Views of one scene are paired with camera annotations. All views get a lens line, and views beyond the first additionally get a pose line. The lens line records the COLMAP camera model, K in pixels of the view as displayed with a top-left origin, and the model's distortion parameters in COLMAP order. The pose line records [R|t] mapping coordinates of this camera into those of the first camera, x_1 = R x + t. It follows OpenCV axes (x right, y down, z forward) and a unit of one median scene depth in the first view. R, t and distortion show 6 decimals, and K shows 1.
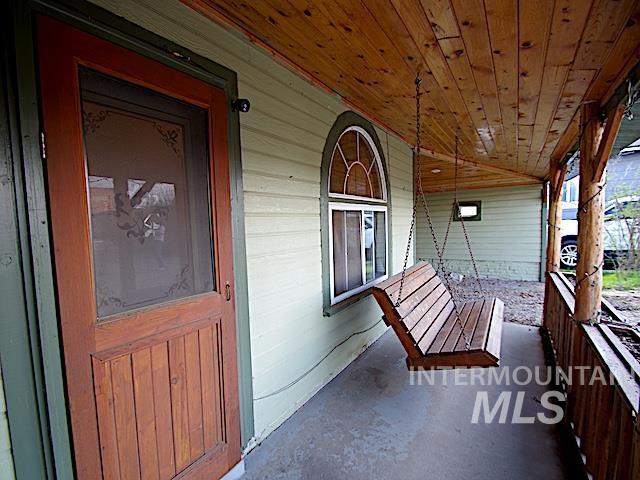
lens RADIAL K [[285.9, 0, 318.0], [0, 285.9, 247.6], [0, 0, 1]] dist [0.000212, -0.000056]
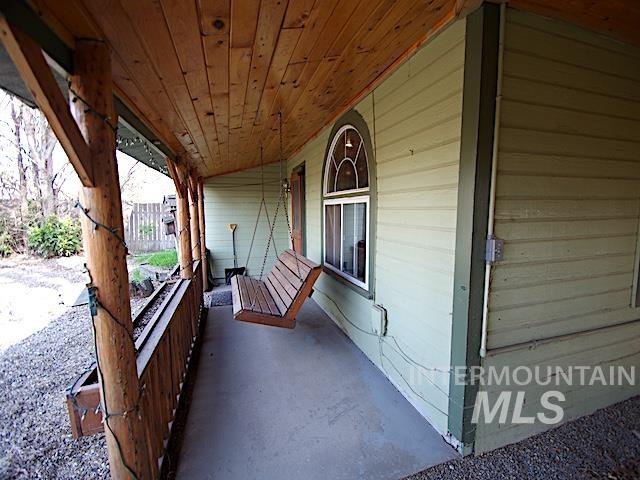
lens RADIAL K [[285.9, 0, 318.0], [0, 285.9, 247.6], [0, 0, 1]] dist [0.000212, -0.000056]
pose [[-0.613855, 0.139377, -0.777017, 1.025485], [-0.043791, 0.976763, 0.209802, -0.180407], [0.788203, 0.162815, -0.593487, 1.514667]]
